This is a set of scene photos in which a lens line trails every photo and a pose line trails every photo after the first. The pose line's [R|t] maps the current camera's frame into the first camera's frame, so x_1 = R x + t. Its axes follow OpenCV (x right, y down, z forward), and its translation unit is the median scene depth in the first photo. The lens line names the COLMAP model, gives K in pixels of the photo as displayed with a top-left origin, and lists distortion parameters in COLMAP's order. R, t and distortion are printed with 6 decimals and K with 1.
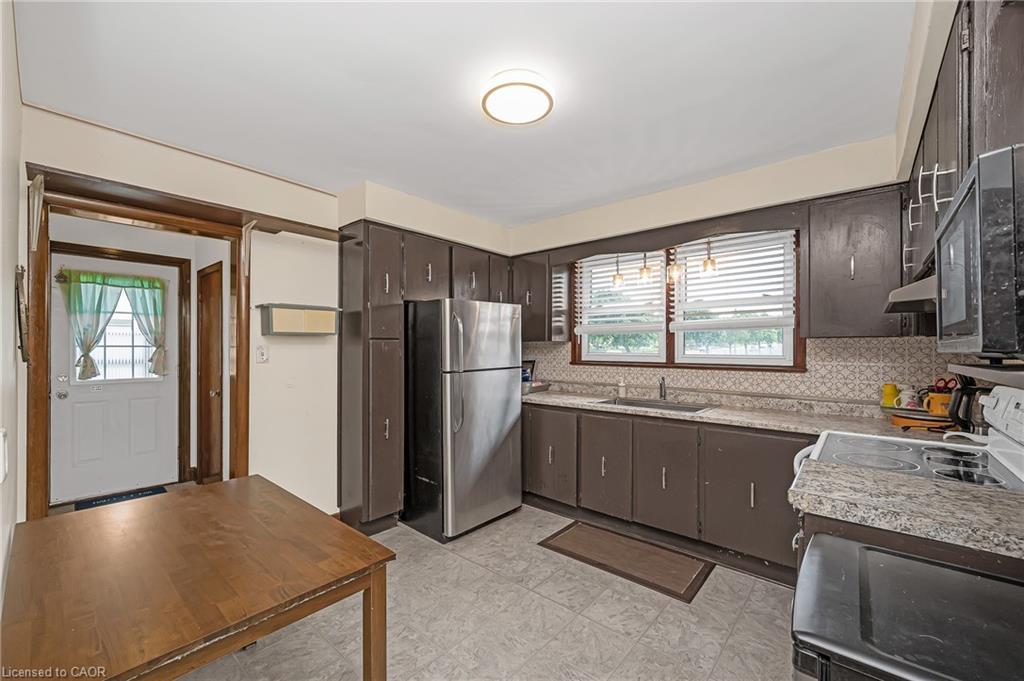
lens RADIAL K [[413.2, 0, 510.9], [0, 413.2, 348.2], [0, 0, 1]] dist [-0.000813, -0.000054]
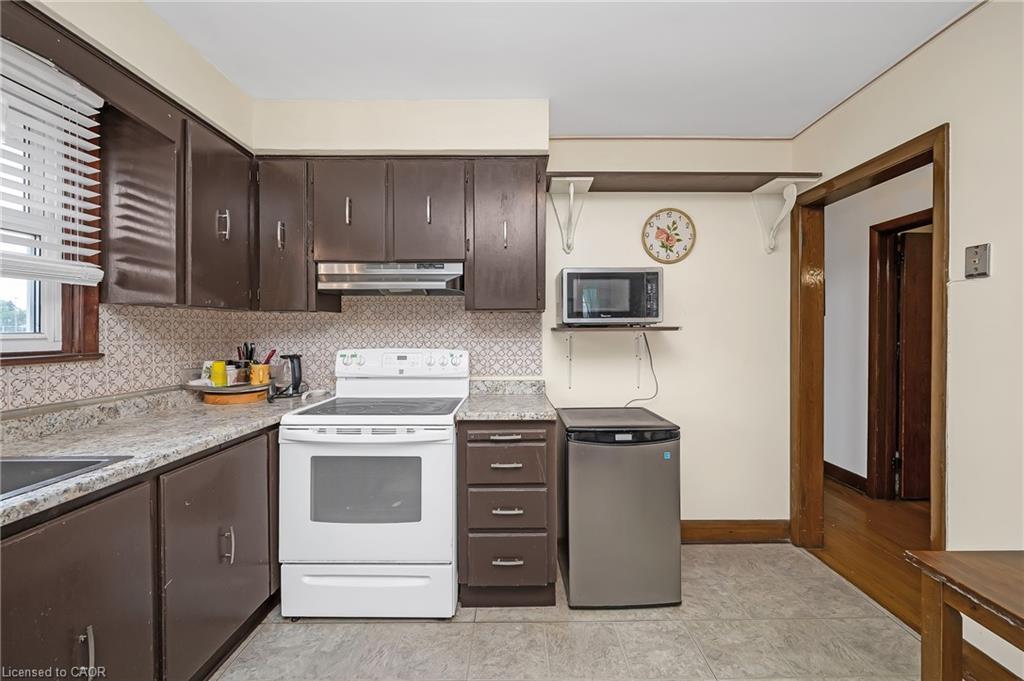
lens RADIAL K [[420.7, 0, 516.9], [0, 420.7, 334.9], [0, 0, 1]] dist [-0.001514, -0.000161]
pose [[-0.654399, -0.006415, 0.756122, -0.174717], [0.000957, 0.999956, 0.009312, 0.016478], [-0.756149, 0.006818, -0.654364, 0.924969]]
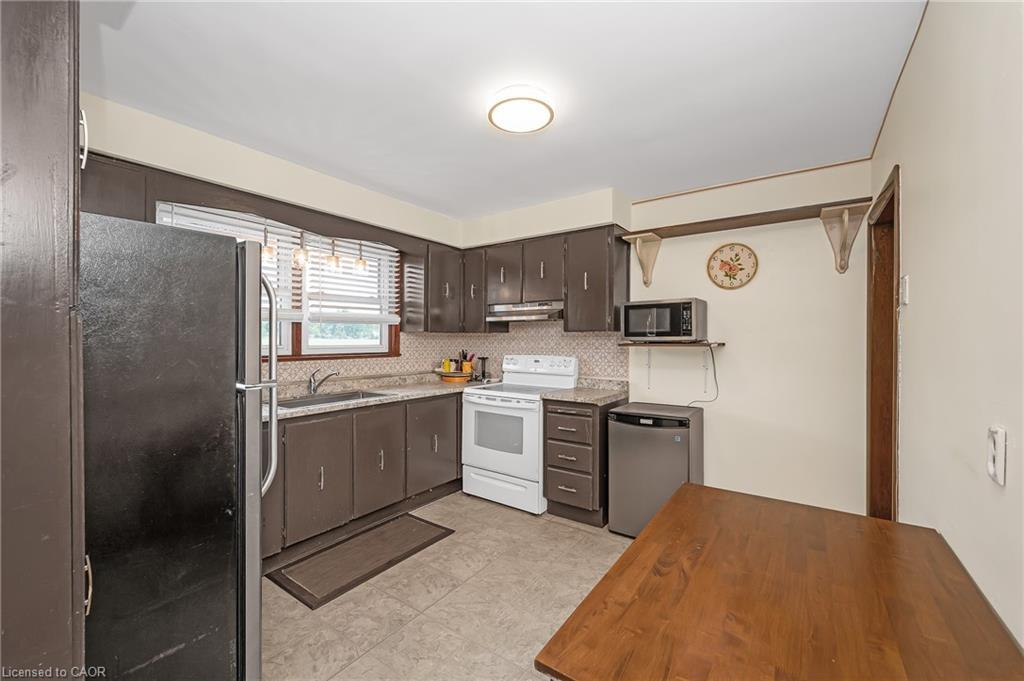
lens RADIAL K [[406.7, 0, 512.0], [0, 406.7, 340.5], [0, 0, 1]] dist [0.000405, -0.000003]
pose [[-0.093432, -0.004842, 0.995614, -0.695555], [-0.001334, 0.999988, 0.004738, -0.002528], [-0.995625, -0.000886, -0.093437, 0.738550]]
